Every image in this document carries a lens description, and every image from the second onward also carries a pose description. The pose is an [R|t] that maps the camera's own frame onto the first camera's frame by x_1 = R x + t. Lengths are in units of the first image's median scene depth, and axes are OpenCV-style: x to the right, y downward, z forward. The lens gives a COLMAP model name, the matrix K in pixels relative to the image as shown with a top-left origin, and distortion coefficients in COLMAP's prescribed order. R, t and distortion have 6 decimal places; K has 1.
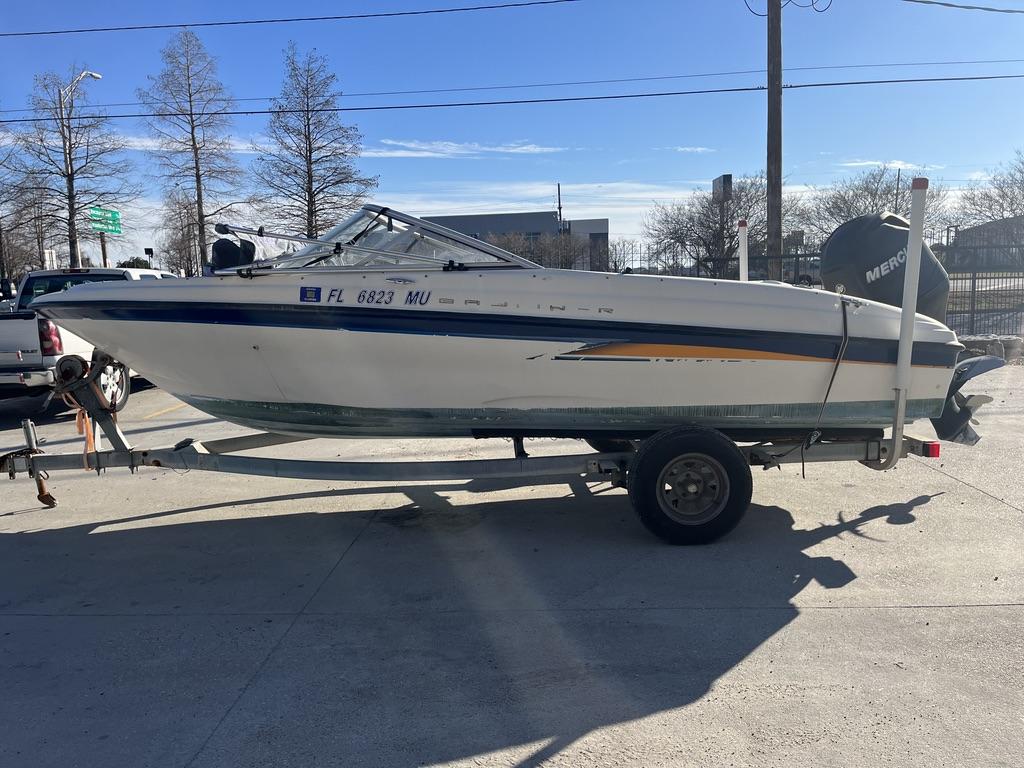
lens RADIAL K [[769.5, 0, 512.0], [0, 769.5, 384.0], [0, 0, 1]] dist [0.035011, -0.002675]
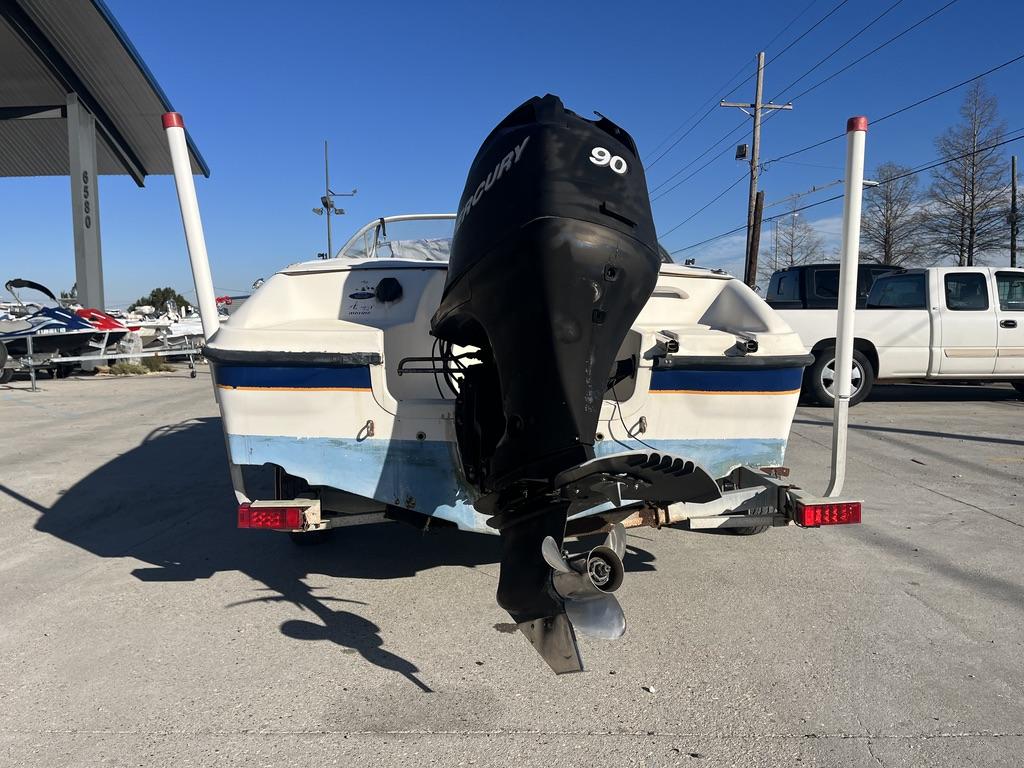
lens RADIAL K [[779.3, 0, 512.0], [0, 779.3, 384.0], [0, 0, 1]] dist [0.090357, -0.130089]
pose [[0.032752, 0.108225, -0.993587, 1.049868], [-0.122566, 0.987052, 0.103473, -0.101474], [0.991920, 0.118391, 0.045593, 1.049375]]
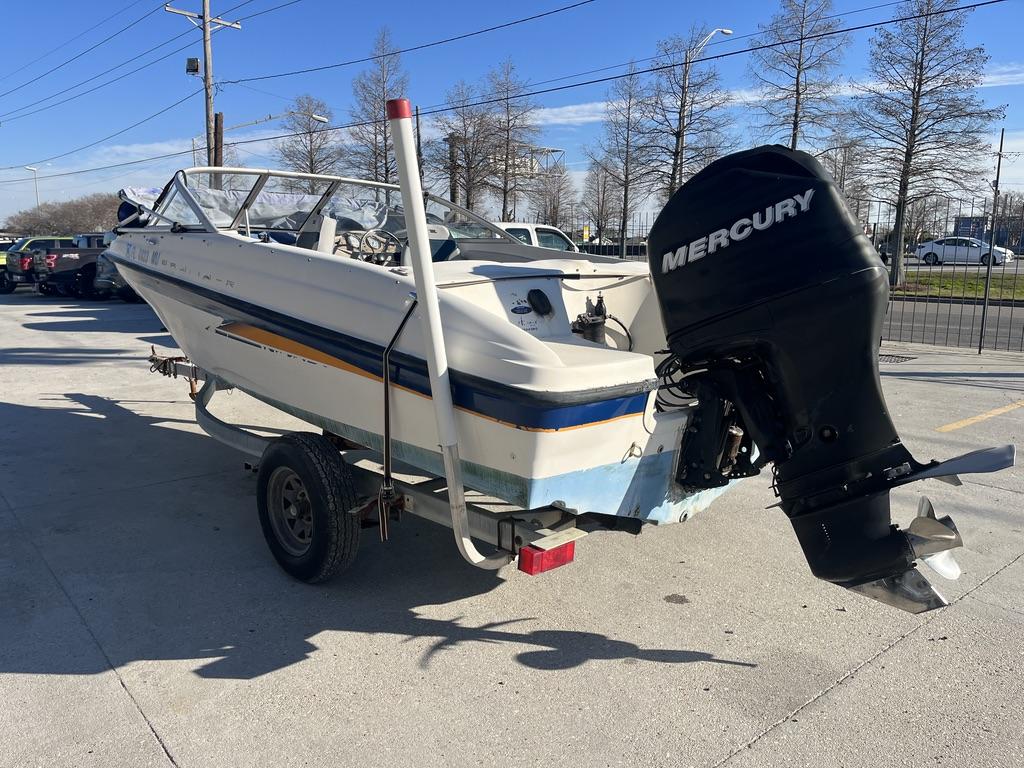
lens RADIAL K [[779.3, 0, 512.0], [0, 779.3, 384.0], [0, 0, 1]] dist [0.090357, -0.130089]
pose [[0.683738, 0.162756, -0.711346, 0.836649], [-0.120457, 0.986610, 0.109955, -0.100483], [0.719717, 0.010506, 0.694188, 0.512356]]
